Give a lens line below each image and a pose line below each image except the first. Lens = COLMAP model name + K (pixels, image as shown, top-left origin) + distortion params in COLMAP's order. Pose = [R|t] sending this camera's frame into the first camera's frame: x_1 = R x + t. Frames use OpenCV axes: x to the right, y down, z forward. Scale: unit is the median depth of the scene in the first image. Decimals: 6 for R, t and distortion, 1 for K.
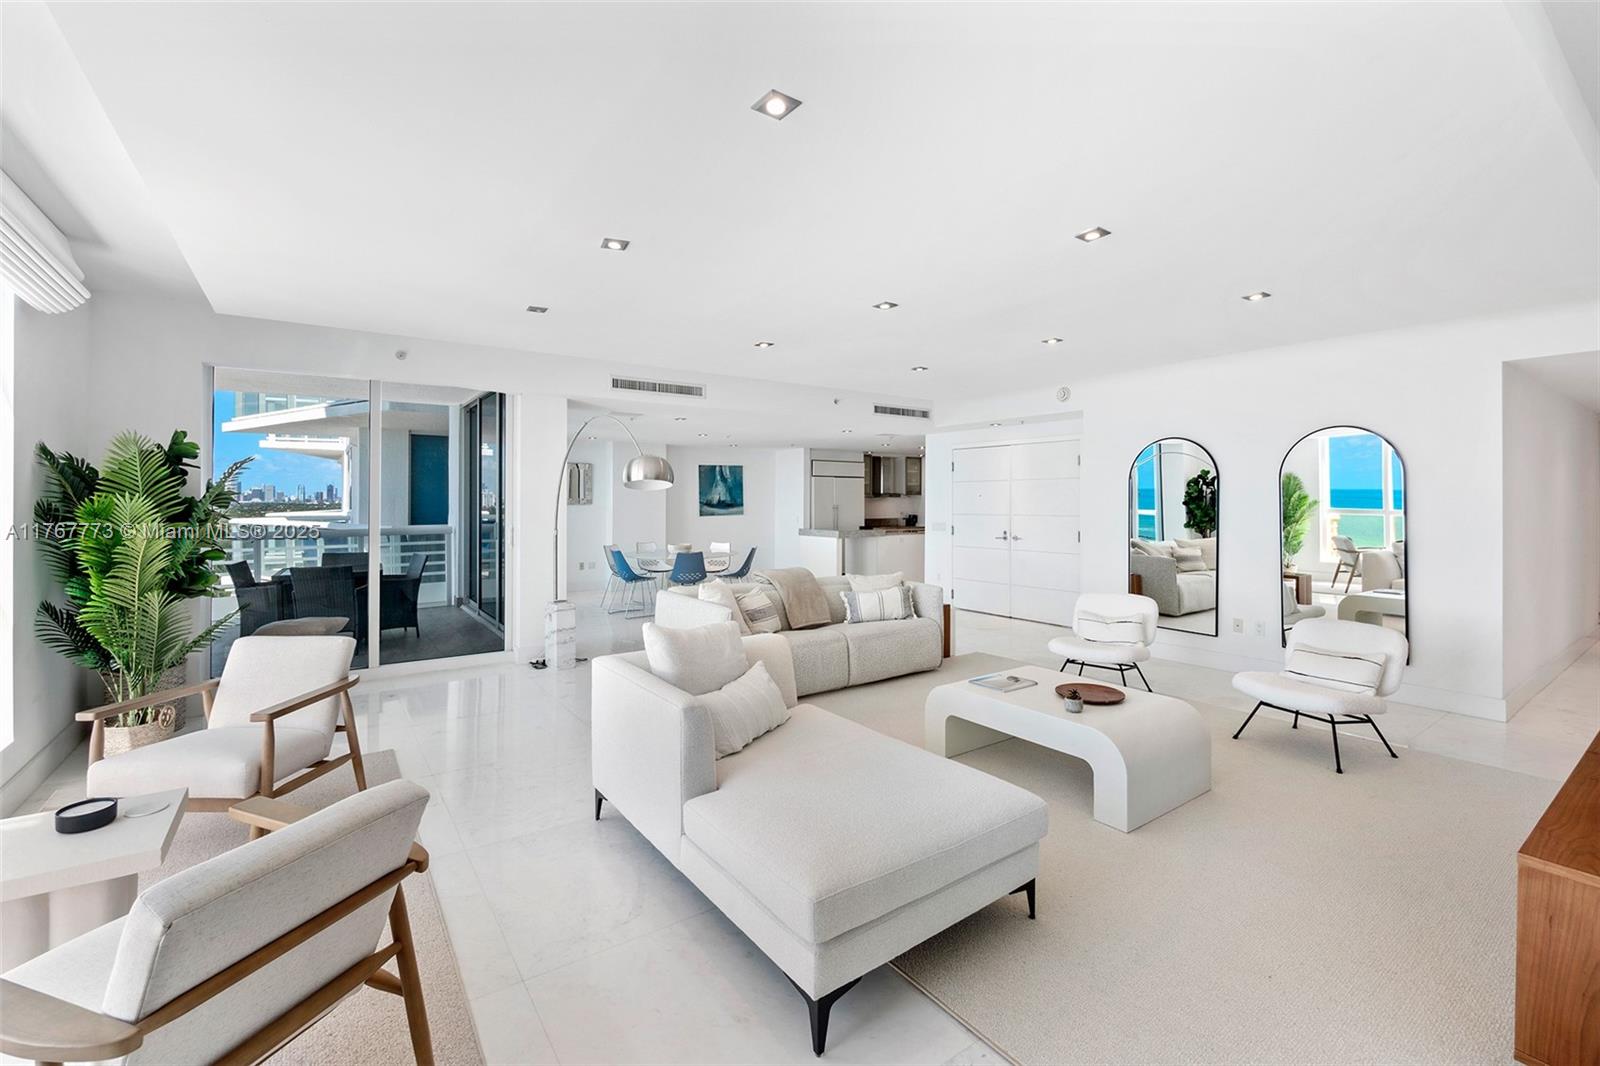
lens RADIAL K [[688.0, 0, 802.6], [0, 688.0, 497.7], [0, 0, 1]] dist [-0.011211, 0.002081]
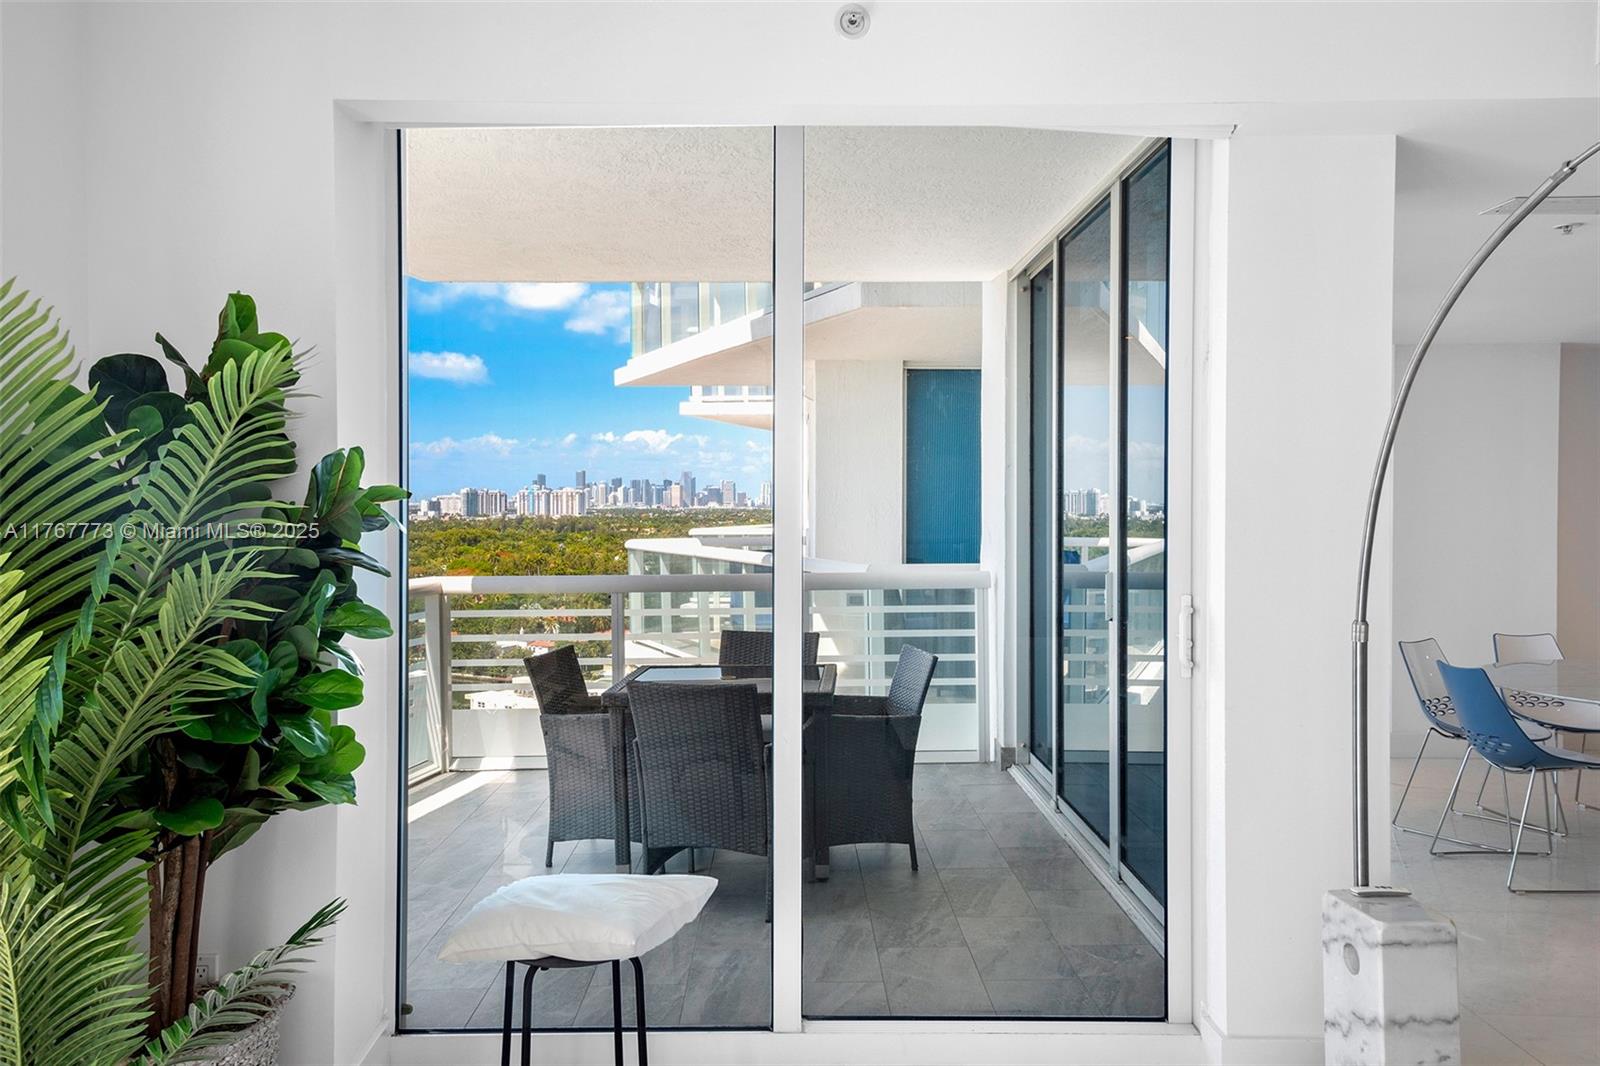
lens RADIAL K [[1305.2, 0, 799.2], [0, 1305.2, 528.8], [0, 0, 1]] dist [0.077197, 0.004675]
pose [[0.820594, 0.010335, -0.571418, -0.158032], [0.001782, 0.999785, 0.020641, -0.000535], [0.571508, -0.017956, 0.820400, 0.292741]]
